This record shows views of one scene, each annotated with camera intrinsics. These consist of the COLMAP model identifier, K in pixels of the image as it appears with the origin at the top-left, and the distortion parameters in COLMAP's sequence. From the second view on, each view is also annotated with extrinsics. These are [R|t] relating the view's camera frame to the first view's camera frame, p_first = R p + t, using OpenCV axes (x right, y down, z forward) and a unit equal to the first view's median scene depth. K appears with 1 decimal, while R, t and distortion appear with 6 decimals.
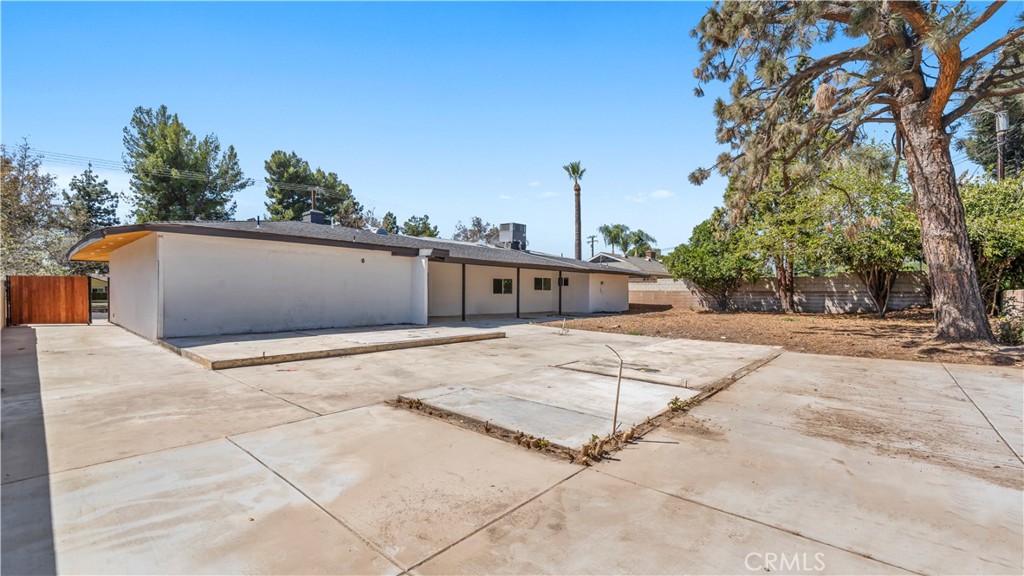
lens RADIAL K [[417.4, 0, 507.5], [0, 417.4, 289.9], [0, 0, 1]] dist [0.000577, -0.000757]
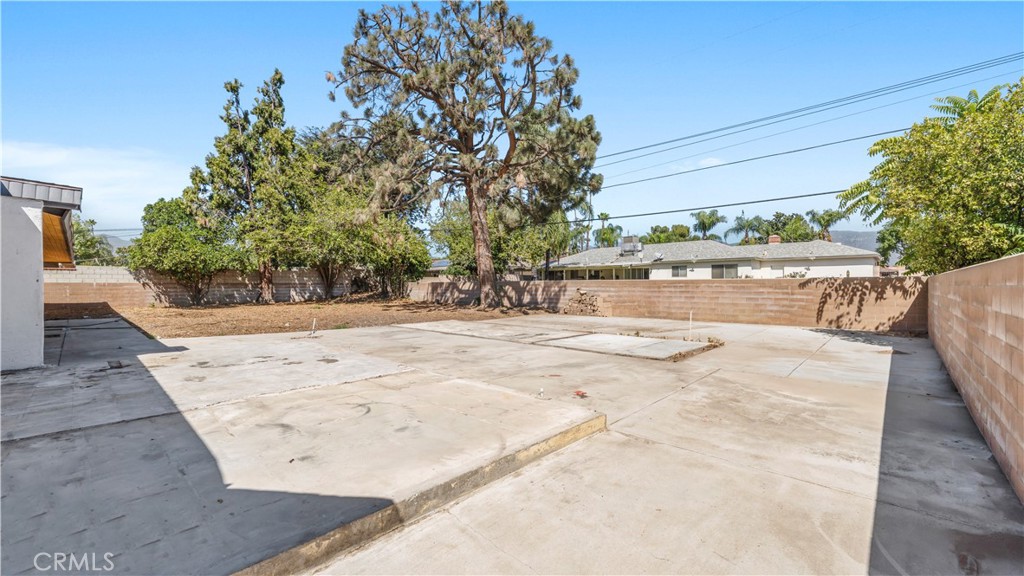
lens RADIAL K [[417.4, 0, 506.8], [0, 417.4, 288.9], [0, 0, 1]] dist [0.000577, -0.000757]
pose [[0.033710, -0.016069, 0.999302, -0.388837], [-0.002366, 0.999867, 0.016158, -0.001157], [-0.999429, -0.002909, 0.033667, 0.340842]]
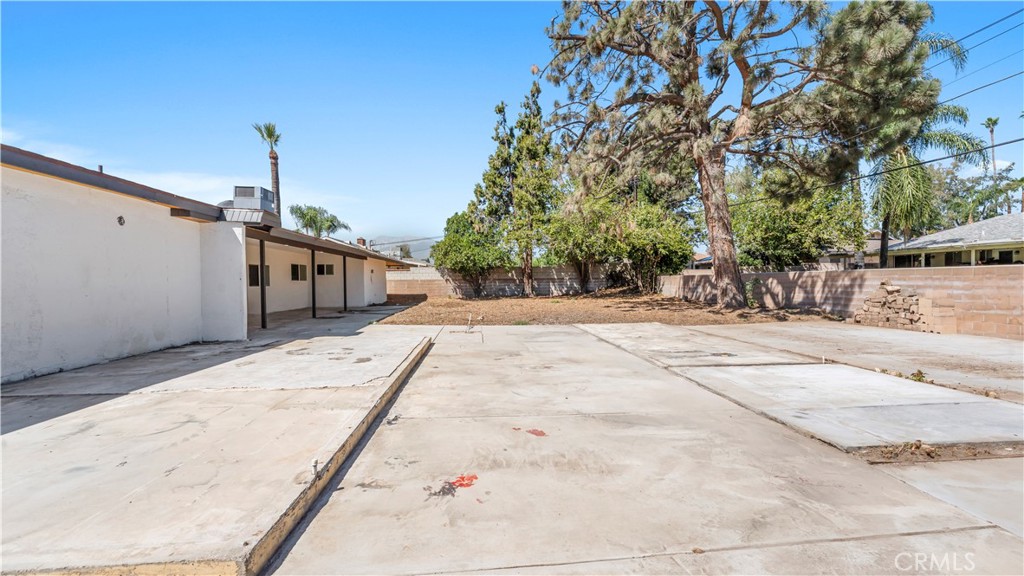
lens RADIAL K [[417.4, 0, 510.4], [0, 417.4, 287.6], [0, 0, 1]] dist [0.000577, -0.000757]
pose [[0.691477, -0.025446, 0.721950, -0.228917], [0.012086, 0.999647, 0.023658, 0.000328], [-0.722297, -0.007634, 0.691541, 0.208065]]
